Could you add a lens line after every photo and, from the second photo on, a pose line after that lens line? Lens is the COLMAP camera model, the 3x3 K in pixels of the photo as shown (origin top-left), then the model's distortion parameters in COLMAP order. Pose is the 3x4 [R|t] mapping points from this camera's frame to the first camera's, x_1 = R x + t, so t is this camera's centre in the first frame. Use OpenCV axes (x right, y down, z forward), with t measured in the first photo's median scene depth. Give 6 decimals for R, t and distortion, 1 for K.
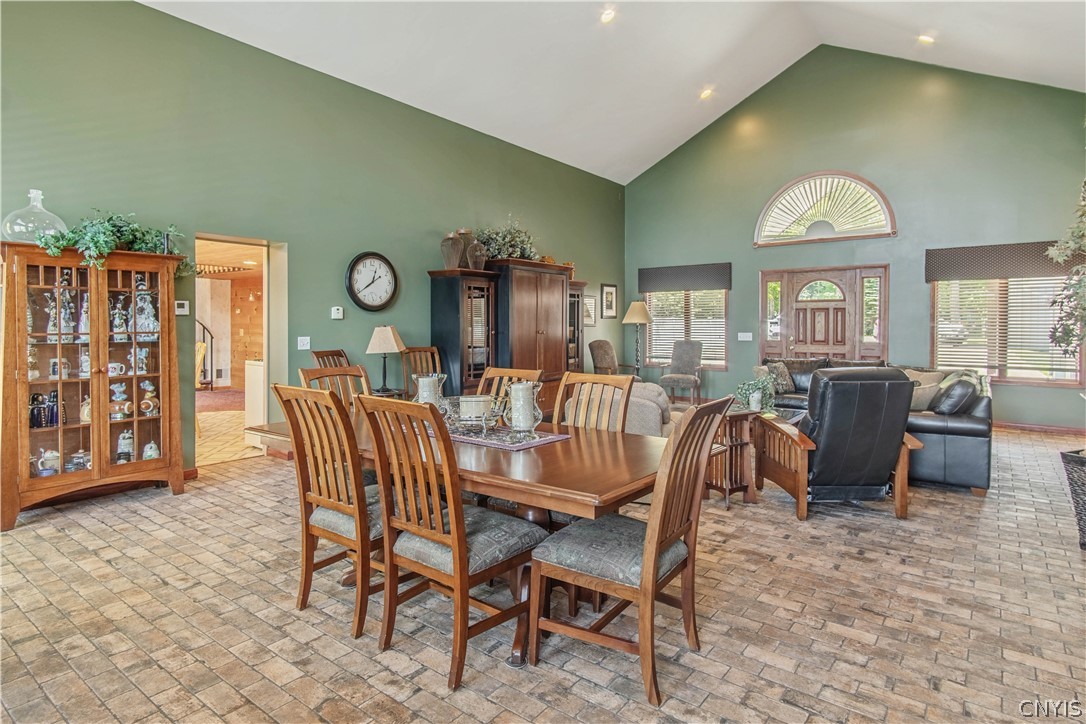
lens RADIAL K [[579.8, 0, 544.3], [0, 579.8, 330.7], [0, 0, 1]] dist [0.008232, 0.001536]
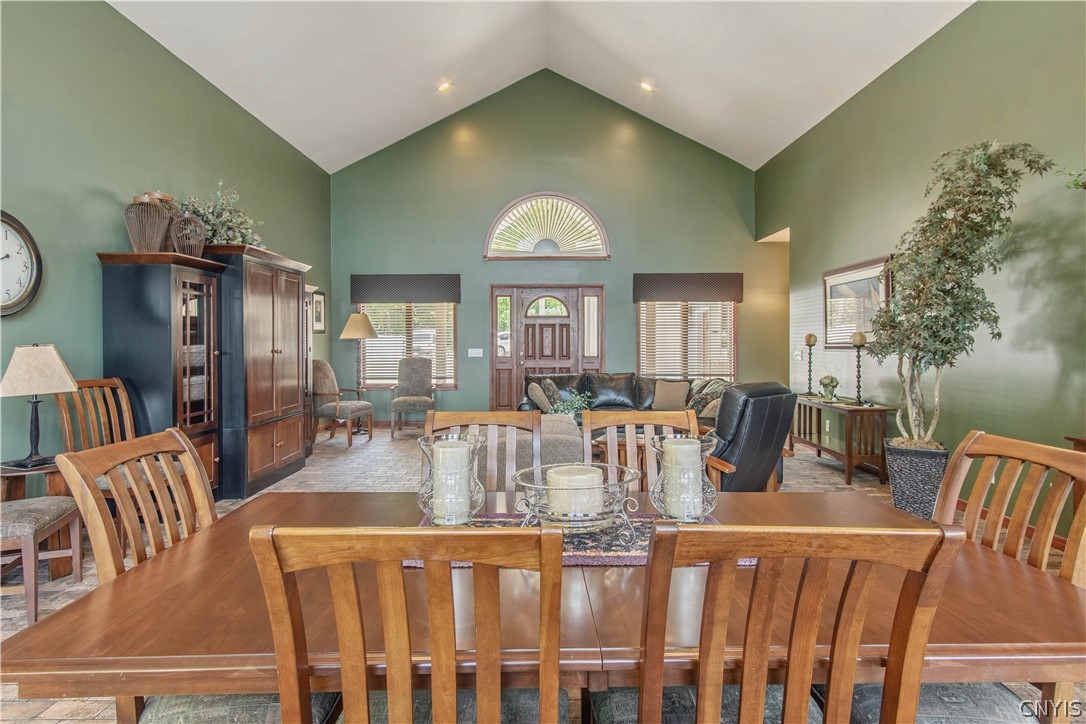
lens RADIAL K [[579.8, 0, 538.7], [0, 579.8, 343.3], [0, 0, 1]] dist [0.008232, 0.001536]
pose [[0.799037, -0.006032, 0.601252, -0.157464], [0.009324, 0.999954, -0.002359, -0.002352], [-0.601210, 0.007491, 0.799056, 0.190591]]
